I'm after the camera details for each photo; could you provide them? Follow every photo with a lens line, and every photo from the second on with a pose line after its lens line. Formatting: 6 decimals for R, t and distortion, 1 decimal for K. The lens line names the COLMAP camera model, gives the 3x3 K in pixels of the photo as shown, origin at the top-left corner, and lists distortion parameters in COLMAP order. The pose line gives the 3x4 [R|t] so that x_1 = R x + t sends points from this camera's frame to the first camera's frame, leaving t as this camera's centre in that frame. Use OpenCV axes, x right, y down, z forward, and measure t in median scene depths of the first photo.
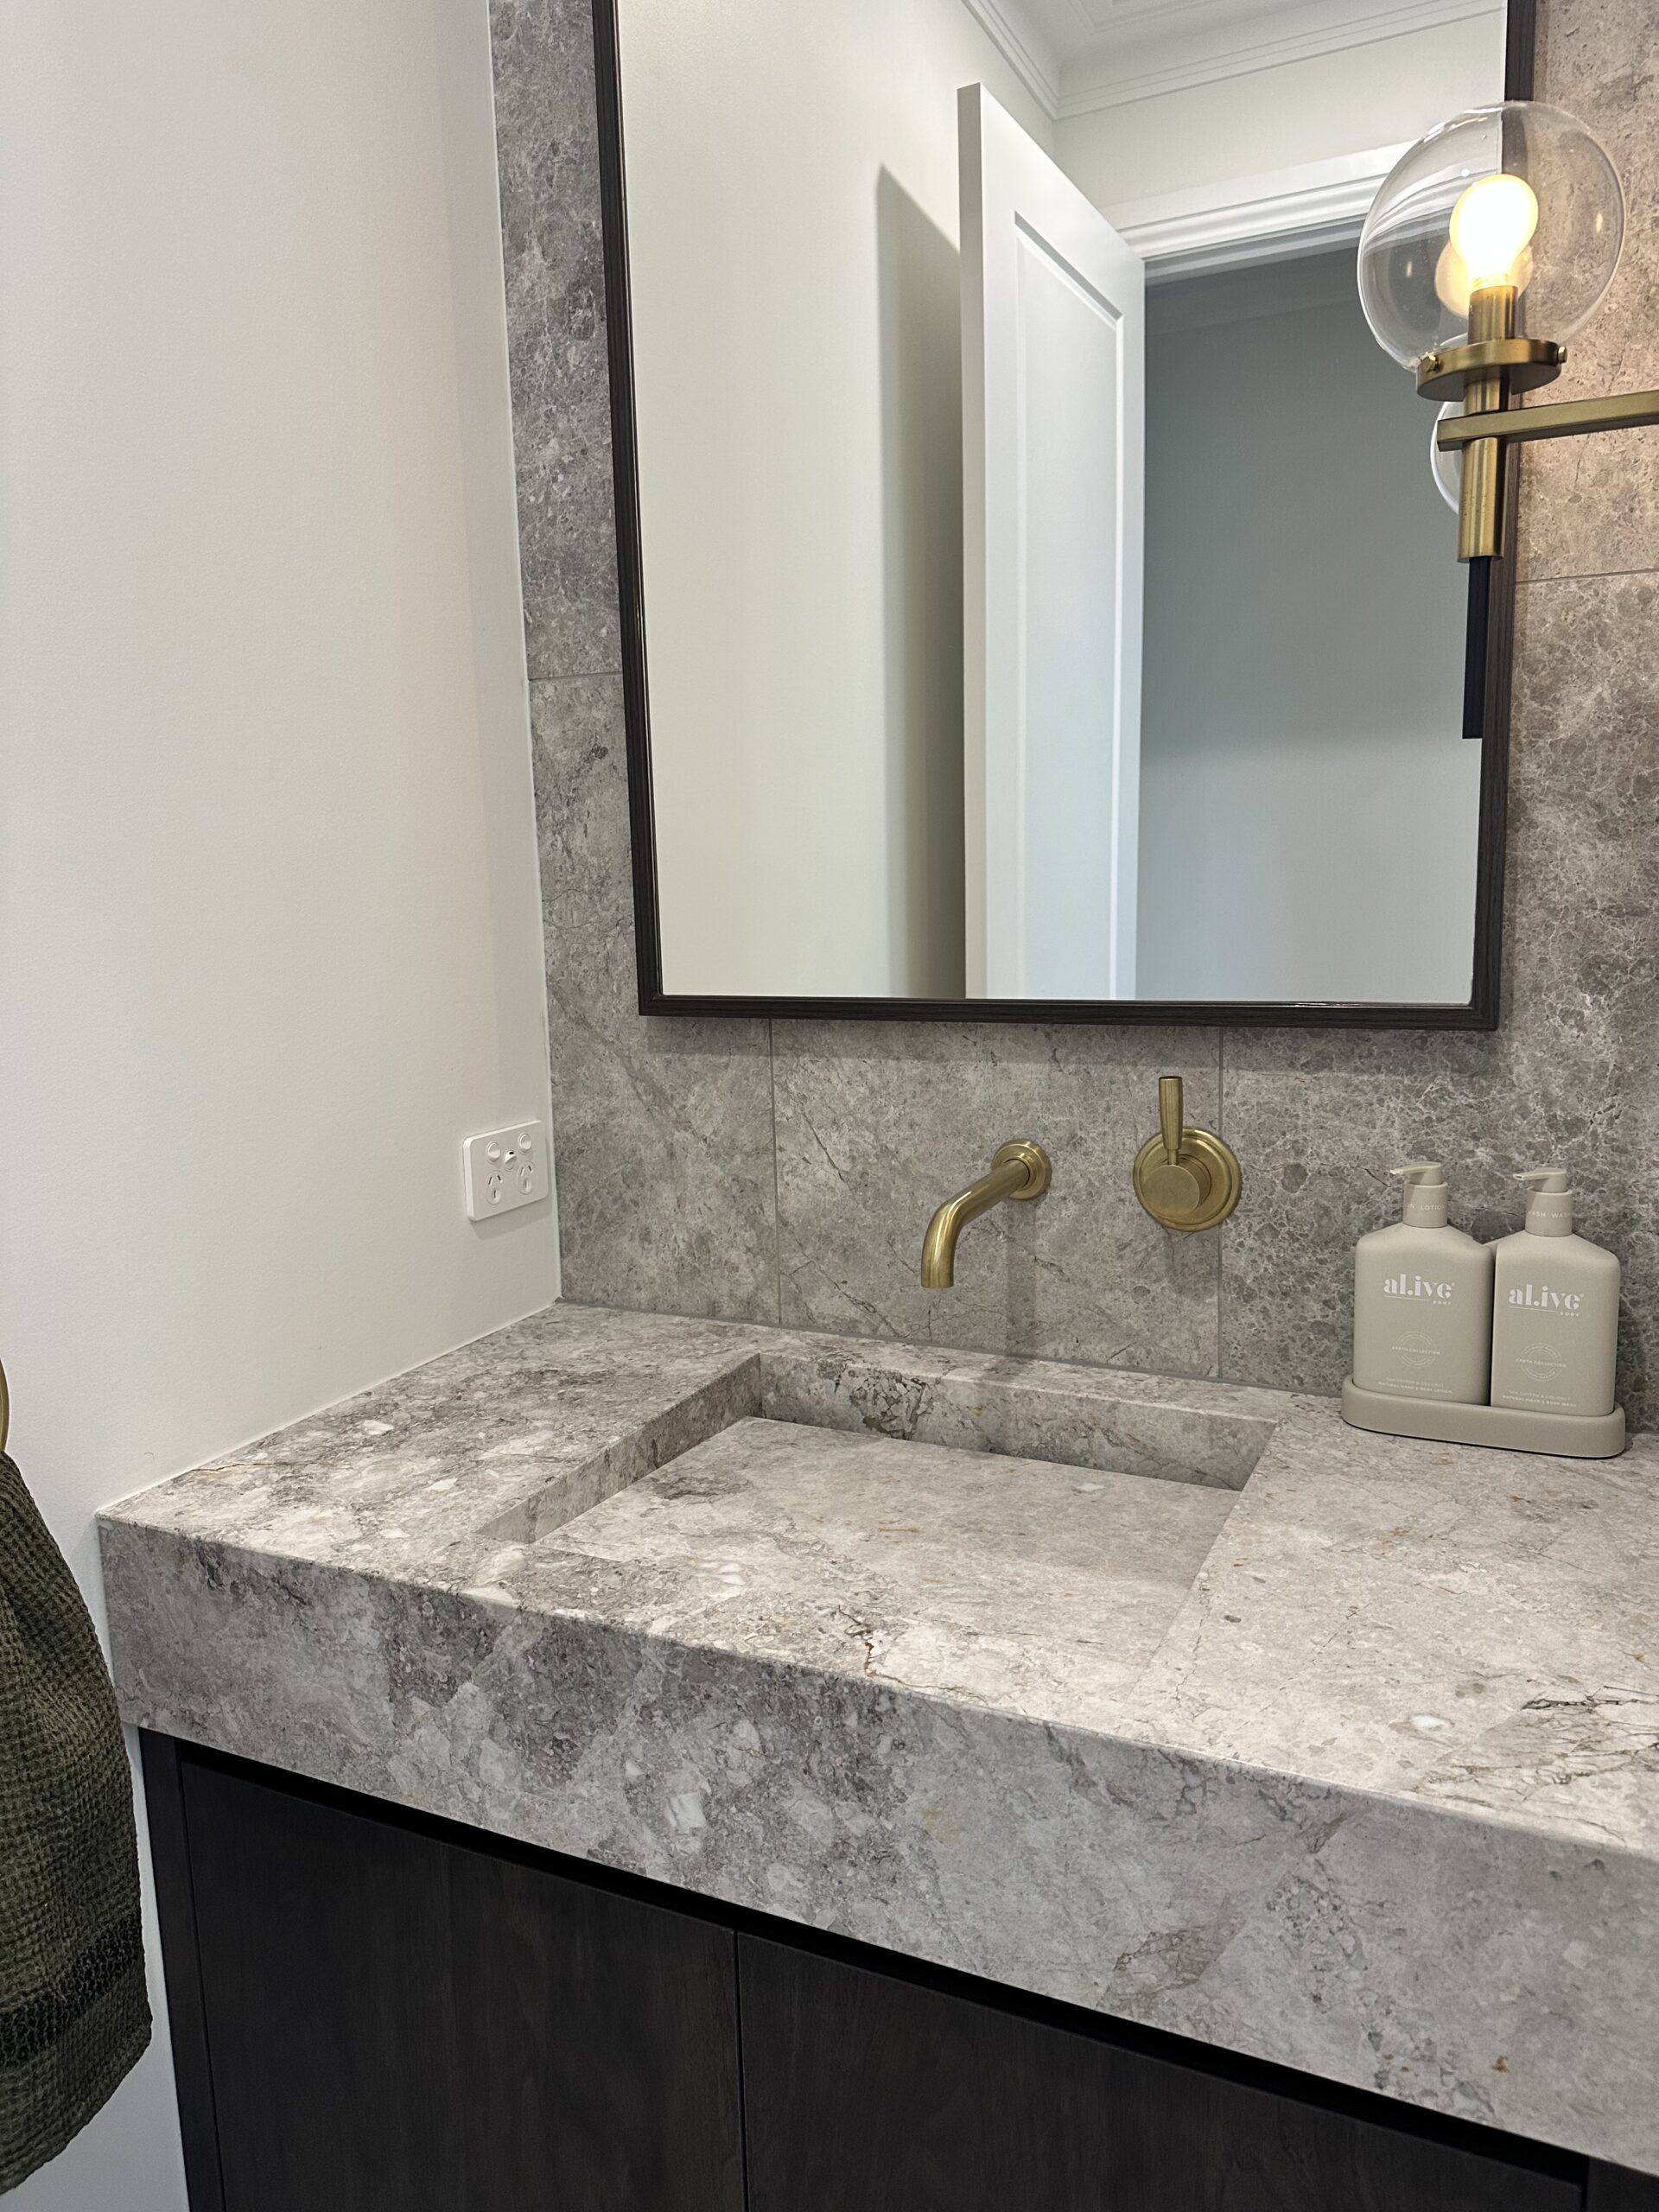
lens RADIAL K [[1516.1, 0, 823.6], [0, 1516.1, 1093.4], [0, 0, 1]] dist [0.188476, -0.392252]
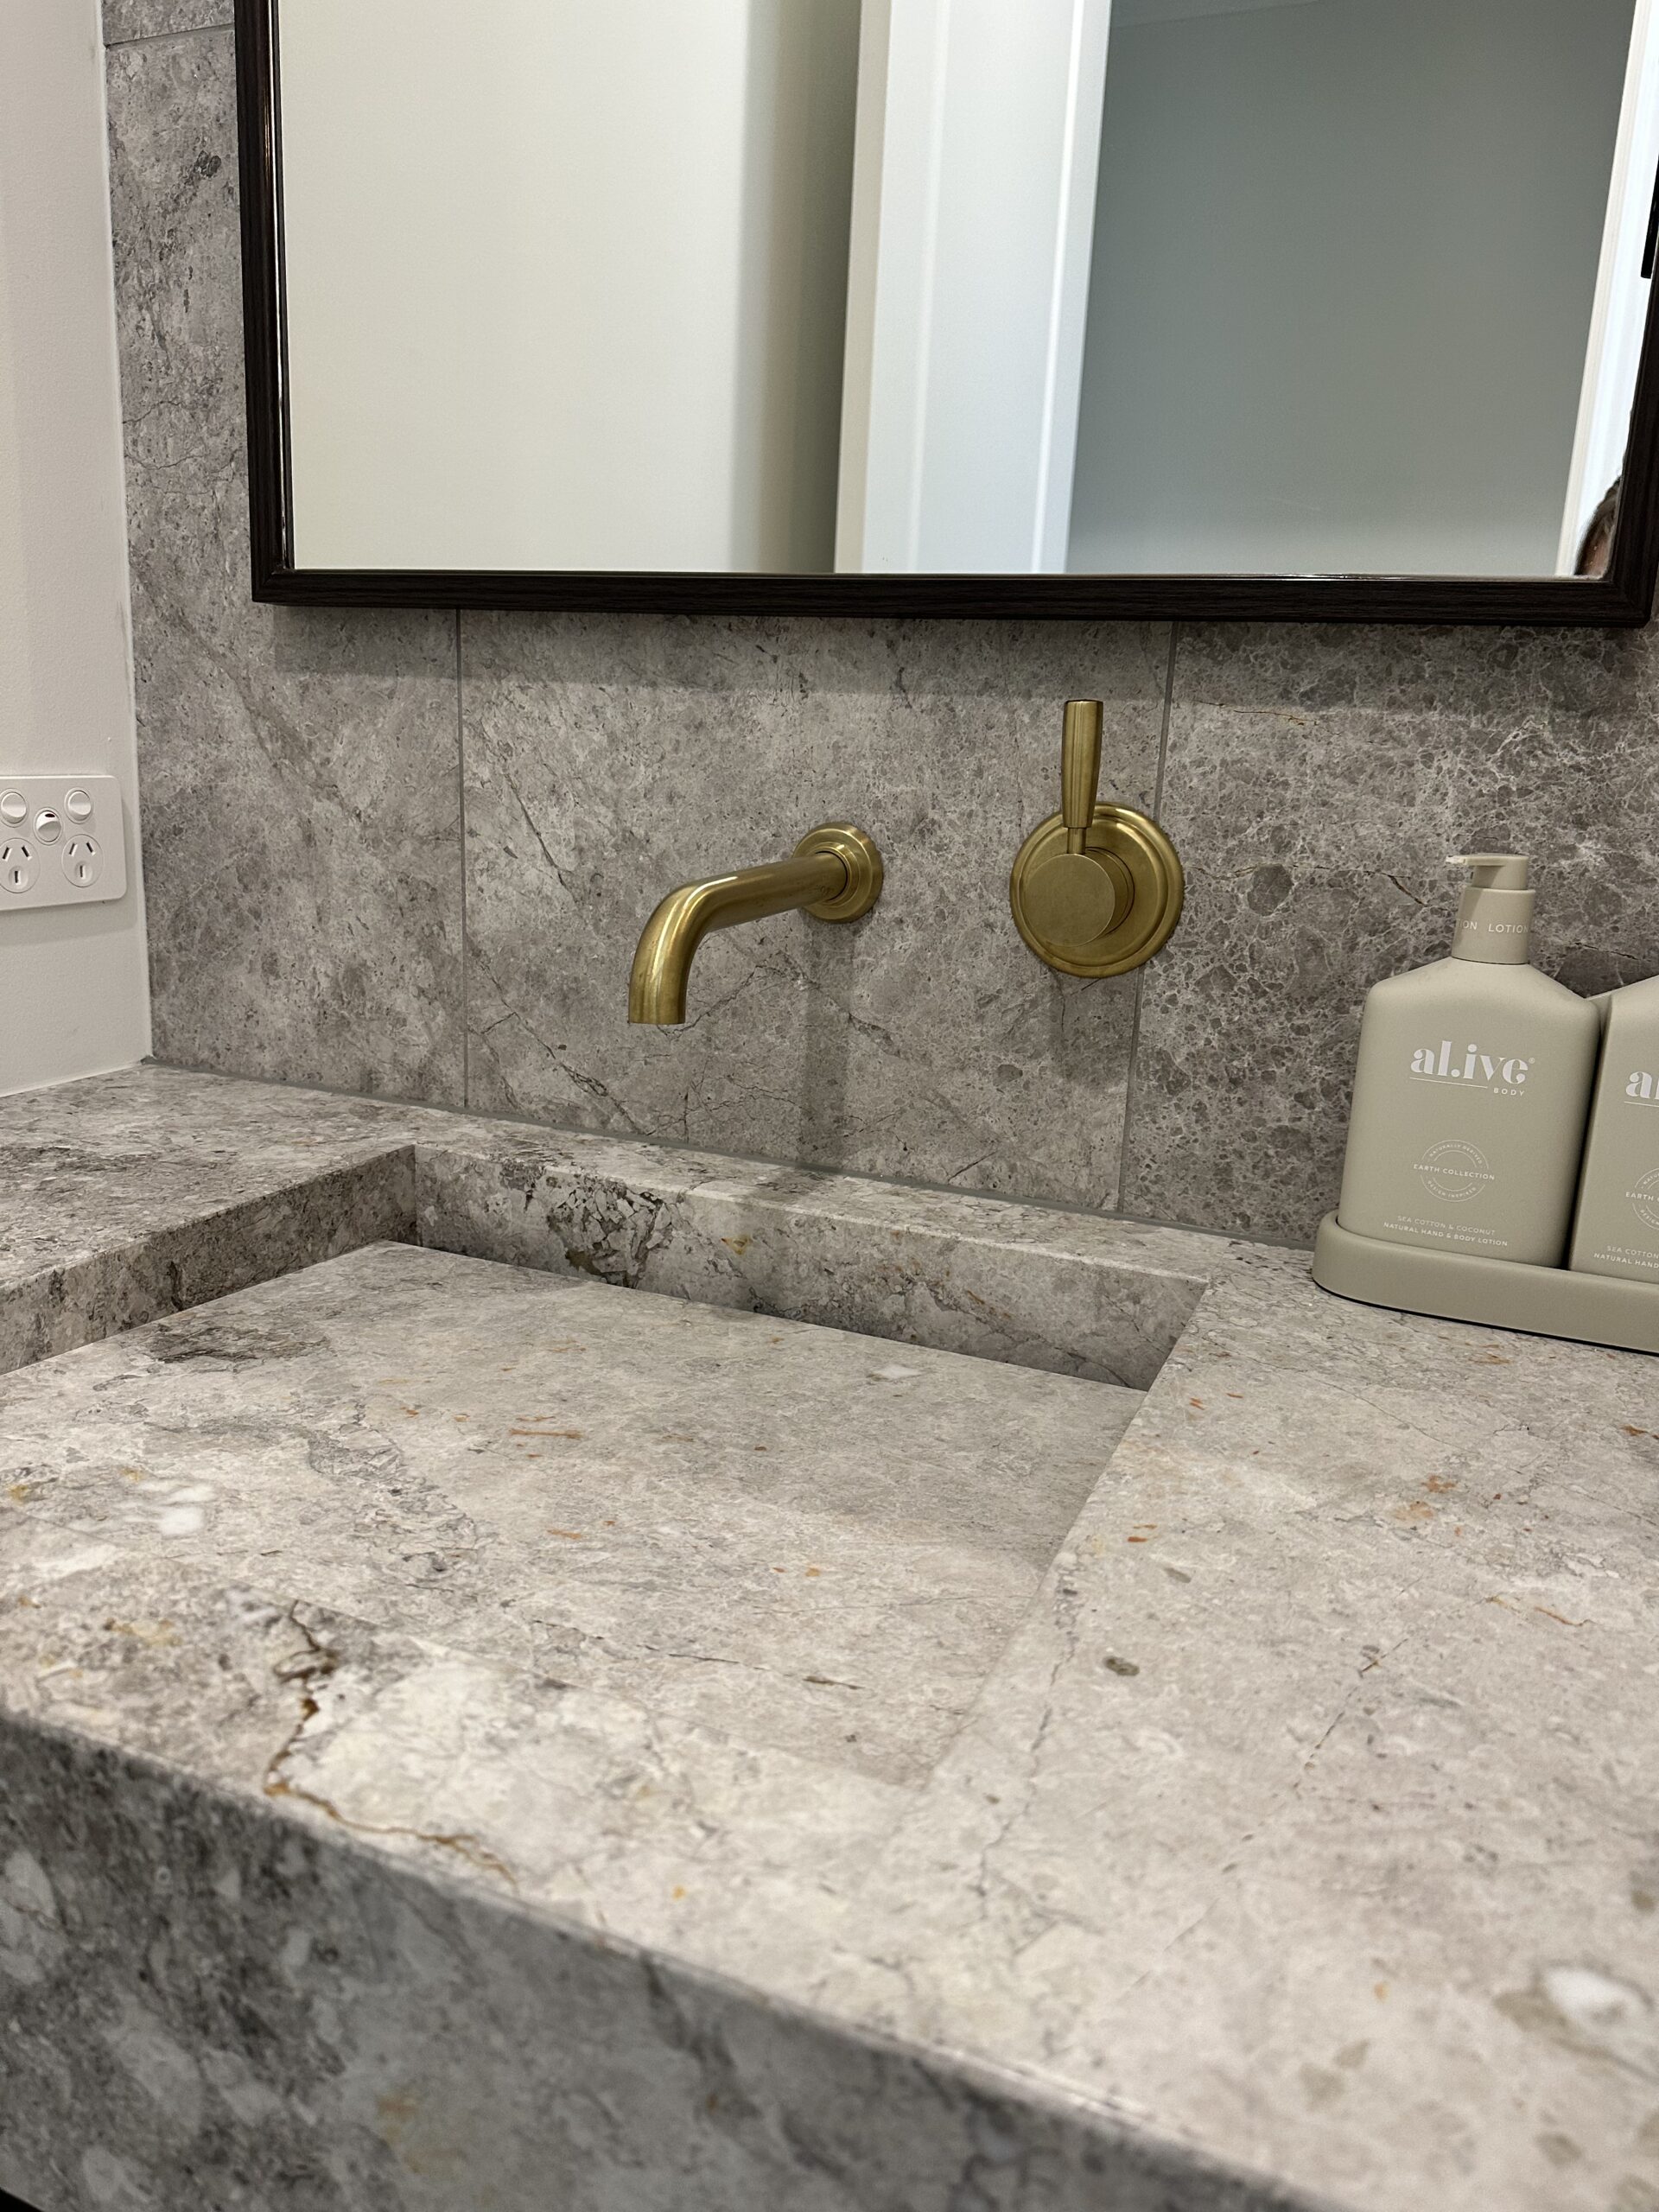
lens RADIAL K [[1549.4, 0, 802.9], [0, 1549.4, 1079.2], [0, 0, 1]] dist [0.105443, -0.157174]
pose [[0.996828, 0.059480, 0.052878, 0.093103], [-0.063313, 0.995244, 0.074038, 0.093793], [-0.048222, -0.077151, 0.995853, 0.383173]]
